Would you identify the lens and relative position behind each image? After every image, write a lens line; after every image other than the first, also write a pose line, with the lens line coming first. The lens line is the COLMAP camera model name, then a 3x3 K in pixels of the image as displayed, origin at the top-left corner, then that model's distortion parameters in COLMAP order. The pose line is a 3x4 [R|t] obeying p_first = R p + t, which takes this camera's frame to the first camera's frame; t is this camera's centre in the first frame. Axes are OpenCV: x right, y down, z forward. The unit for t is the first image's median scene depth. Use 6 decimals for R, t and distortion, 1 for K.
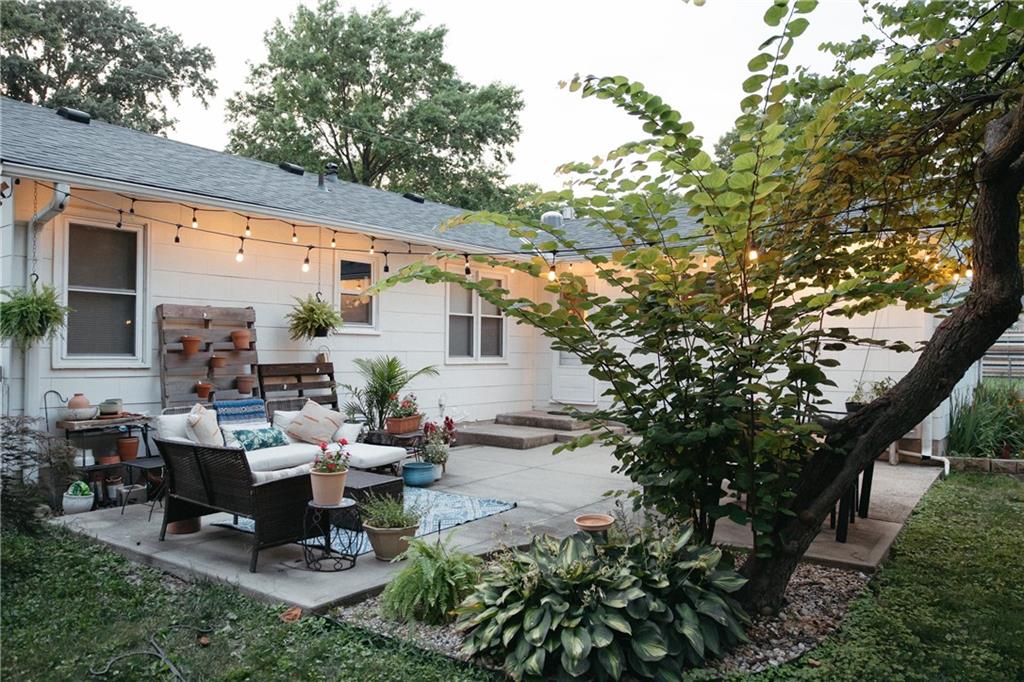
lens RADIAL K [[763.9, 0, 512.0], [0, 763.9, 341.0], [0, 0, 1]] dist [-0.007376, 0.003973]
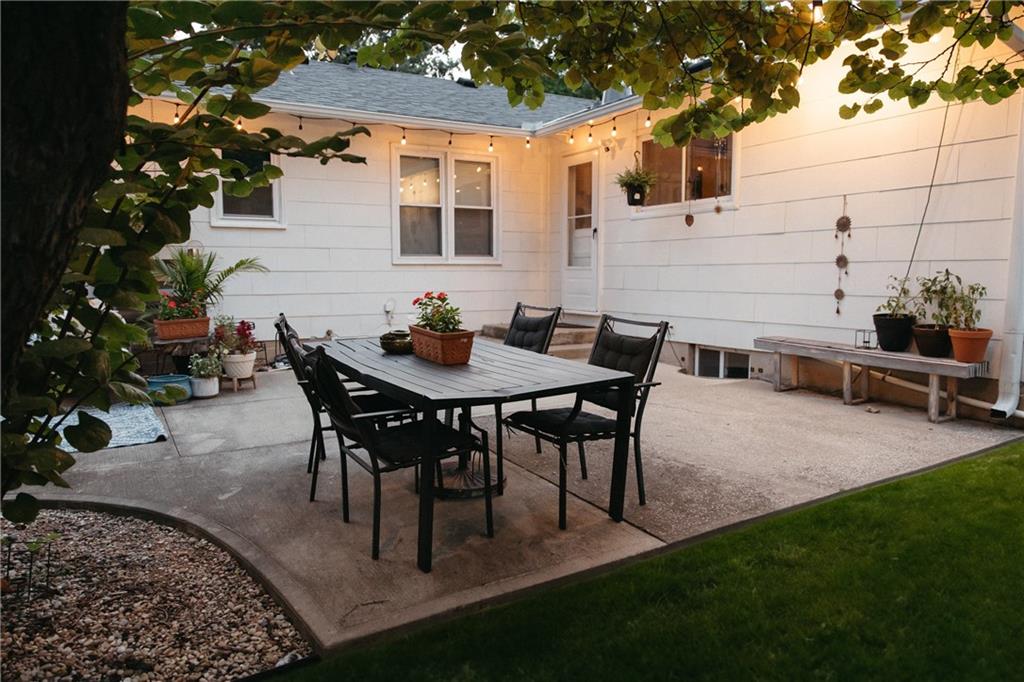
lens RADIAL K [[710.2, 0, 512.0], [0, 710.2, 341.0], [0, 0, 1]] dist [0.001564, 0.001451]
pose [[0.913400, 0.030065, -0.405952, 0.427199], [0.014679, 0.994187, 0.106658, 0.039505], [0.406800, -0.103380, 0.907649, 0.385981]]
